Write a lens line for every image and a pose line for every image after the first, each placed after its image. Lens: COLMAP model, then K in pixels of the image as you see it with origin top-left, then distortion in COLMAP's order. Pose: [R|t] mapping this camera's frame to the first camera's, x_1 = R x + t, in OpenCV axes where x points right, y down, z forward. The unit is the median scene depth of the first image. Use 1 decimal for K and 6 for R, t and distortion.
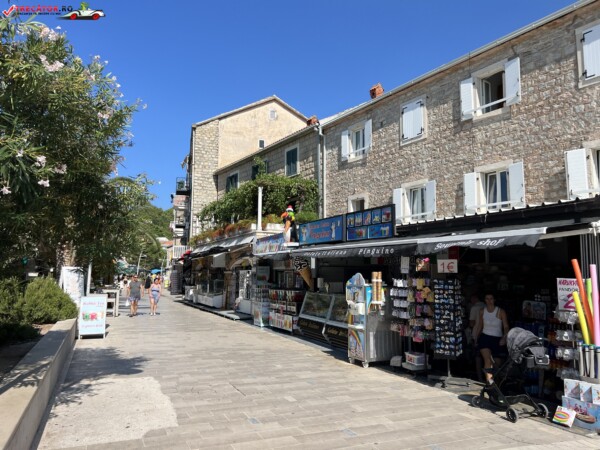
lens RADIAL K [[438.7, 0, 302.2], [0, 438.7, 227.7], [0, 0, 1]] dist [0.061205, -0.069816]
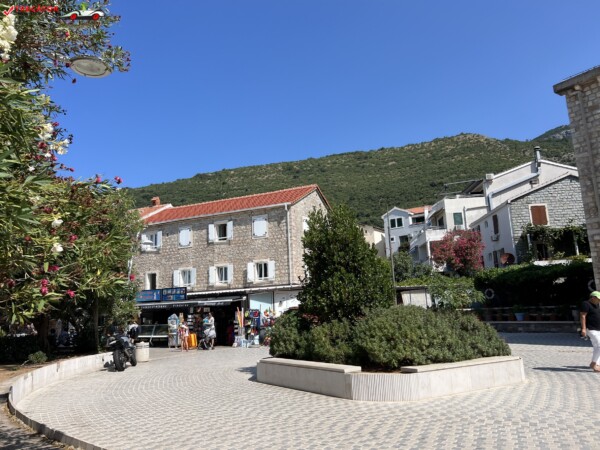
lens RADIAL K [[438.7, 0, 302.2], [0, 438.7, 227.7], [0, 0, 1]] dist [0.061205, -0.069816]
pose [[0.832549, 0.062103, 0.550460, -0.530205], [-0.011509, 0.995421, -0.094897, -0.125446], [-0.553832, 0.072672, 0.829451, -1.235597]]
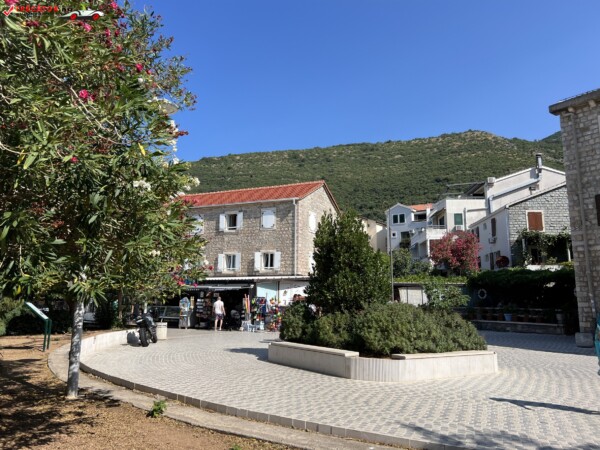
lens RADIAL K [[439.0, 0, 302.0], [0, 439.0, 221.6], [0, 0, 1]] dist [0.074652, -0.101963]
pose [[0.831614, 0.098547, 0.546541, -0.625336], [-0.063943, 0.994576, -0.082038, -0.144334], [-0.551661, 0.033276, 0.833405, -1.337405]]
